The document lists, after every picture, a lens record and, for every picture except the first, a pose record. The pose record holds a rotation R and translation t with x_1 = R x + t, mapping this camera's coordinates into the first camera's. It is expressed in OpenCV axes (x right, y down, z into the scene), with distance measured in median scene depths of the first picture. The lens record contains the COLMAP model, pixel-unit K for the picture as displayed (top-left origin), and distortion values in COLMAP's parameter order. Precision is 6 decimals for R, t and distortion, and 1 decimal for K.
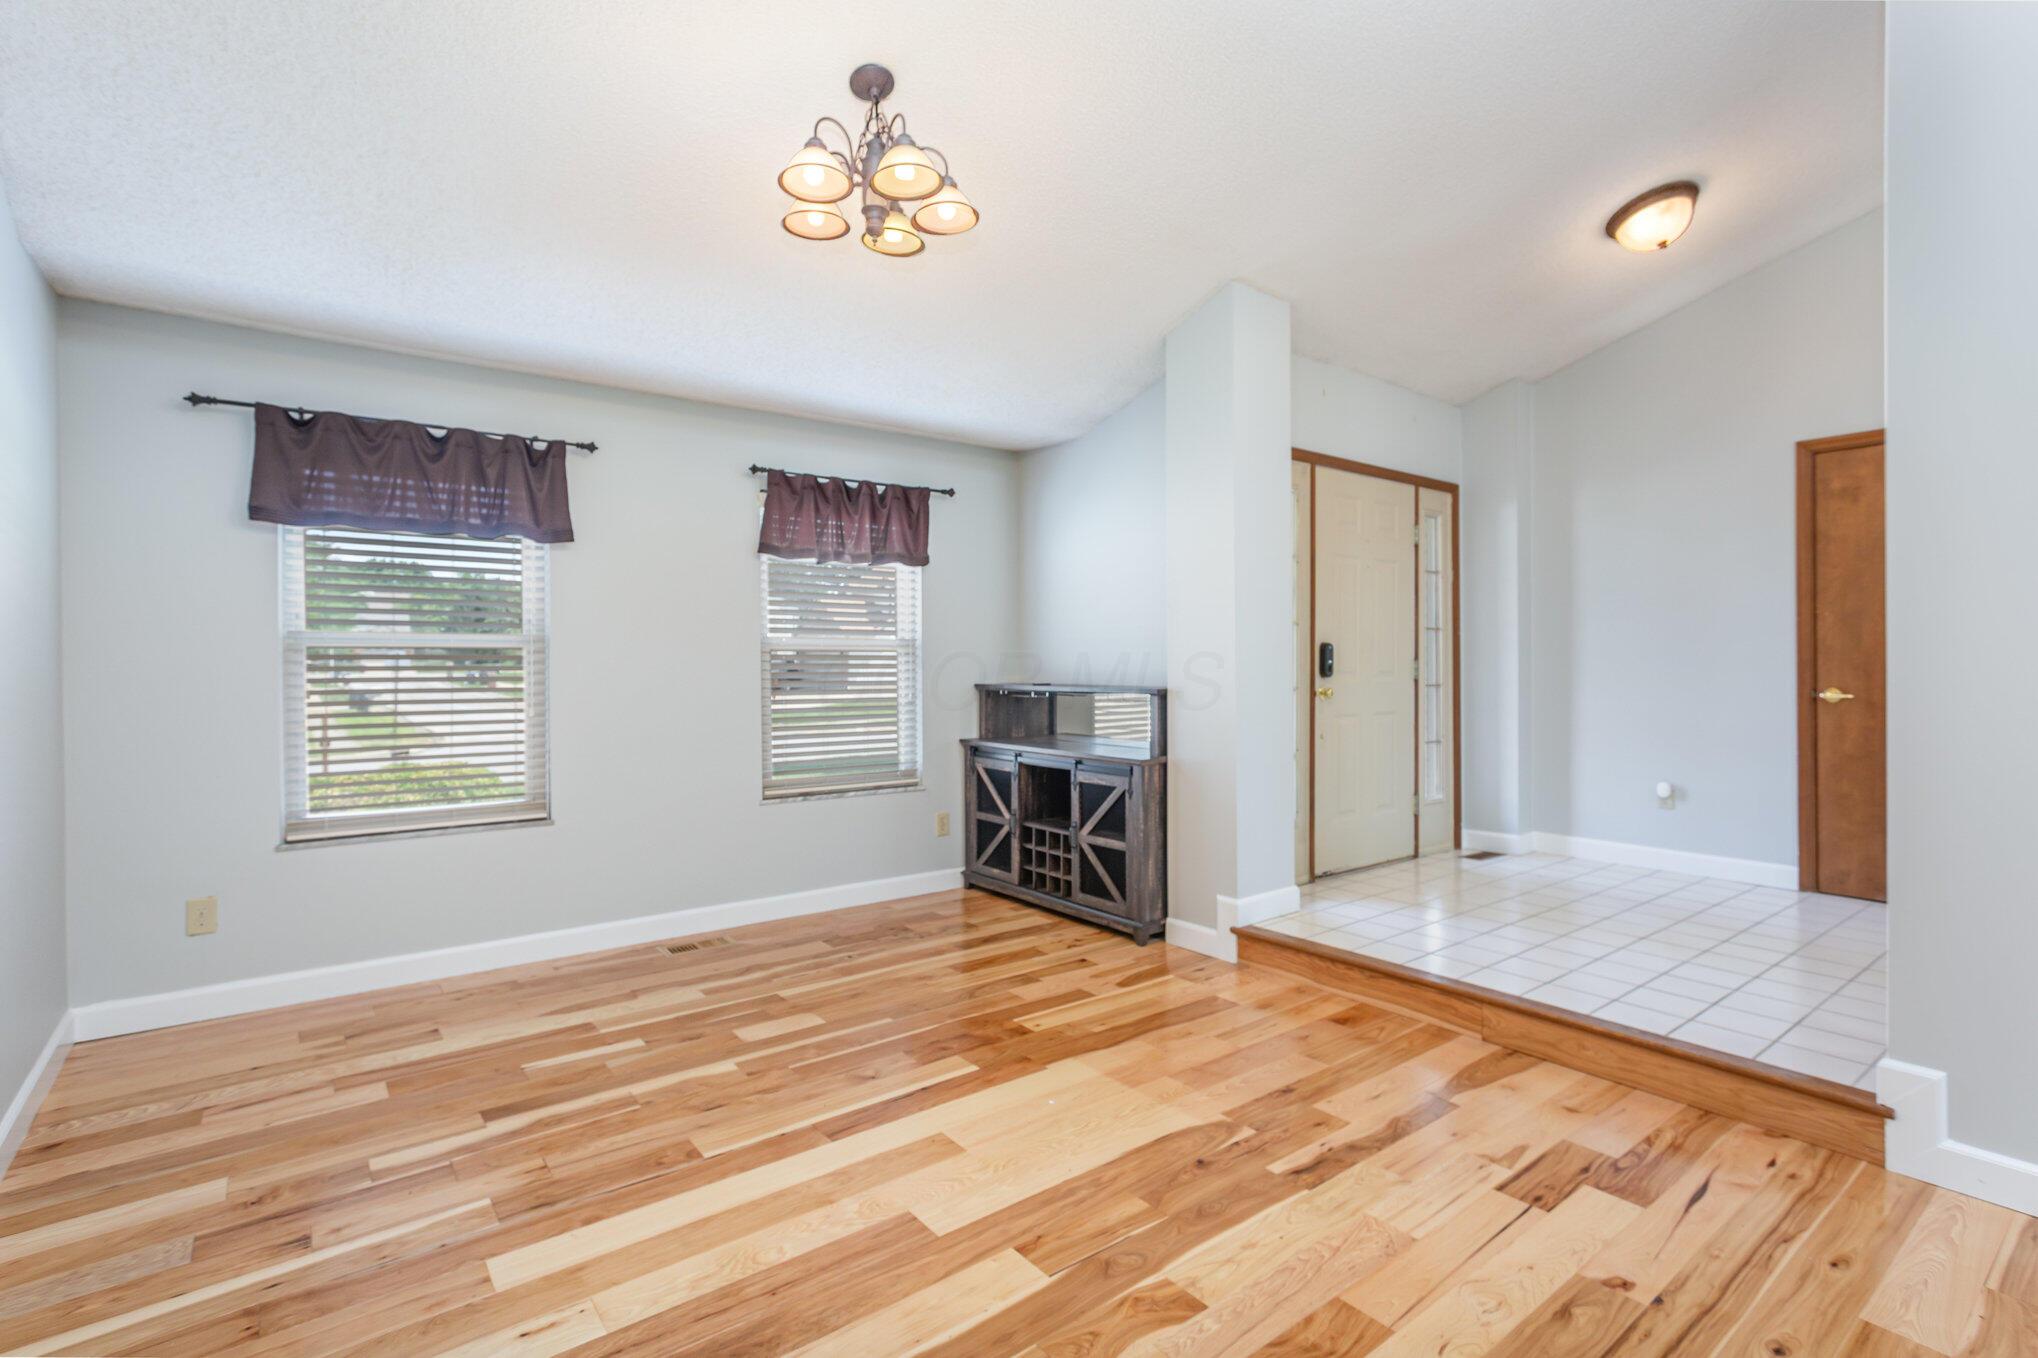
lens RADIAL K [[958.3, 0, 1019.2], [0, 958.3, 668.8], [0, 0, 1]] dist [0.002740, 0.000341]
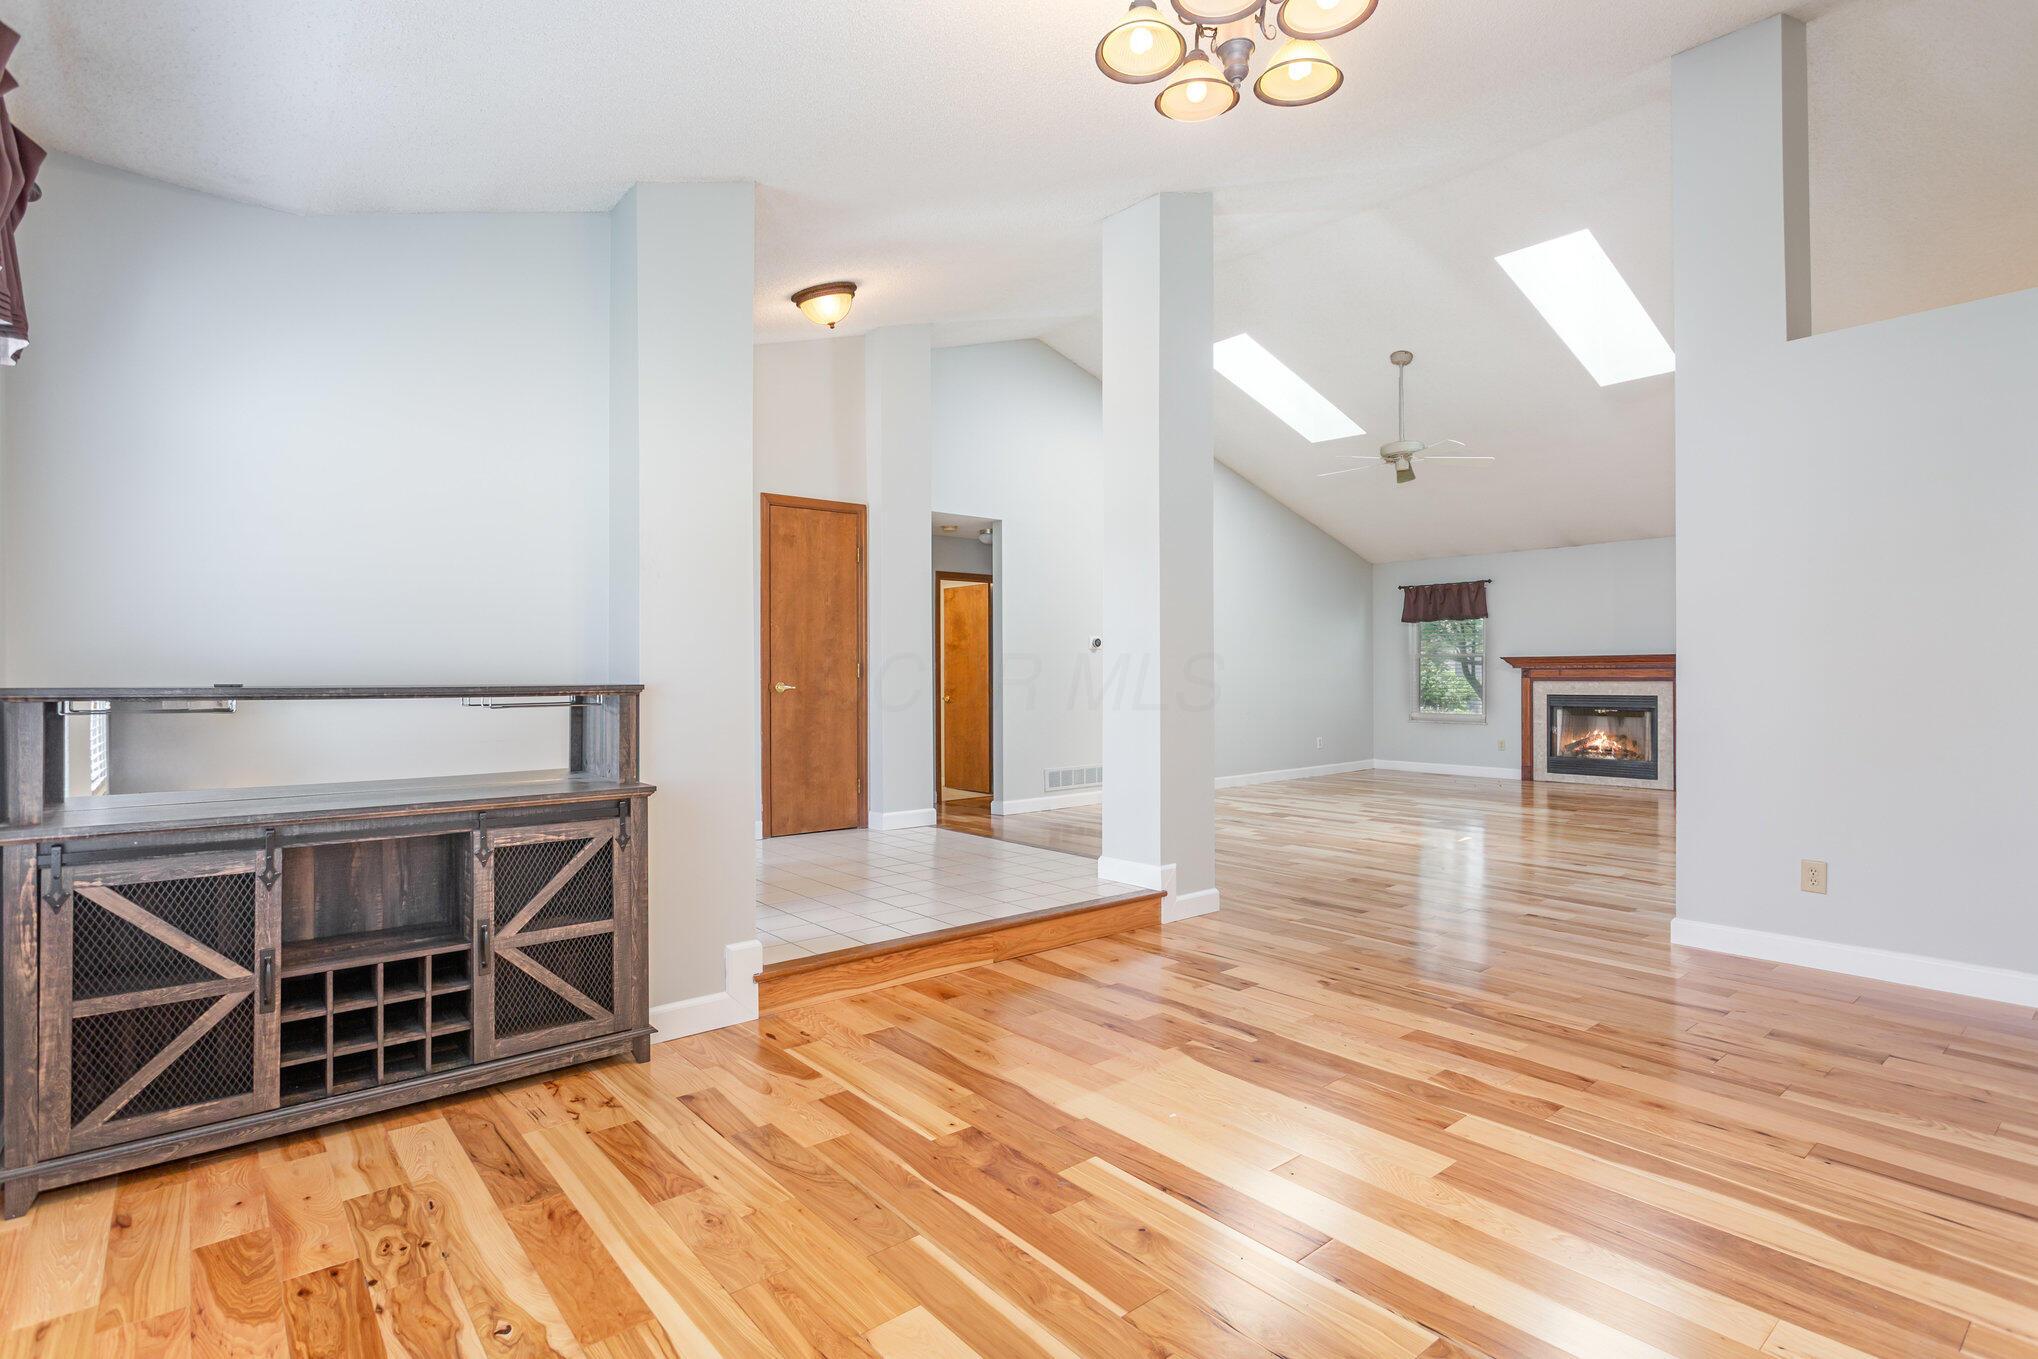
lens RADIAL K [[1003.1, 0, 1024.5], [0, 1003.1, 664.2], [0, 0, 1]] dist [-0.000286, 0.000349]
pose [[-0.048014, 0.015501, 0.998726, -0.635681], [0.004188, 0.999874, -0.015318, 0.020425], [-0.998838, 0.003447, -0.048073, 0.808431]]
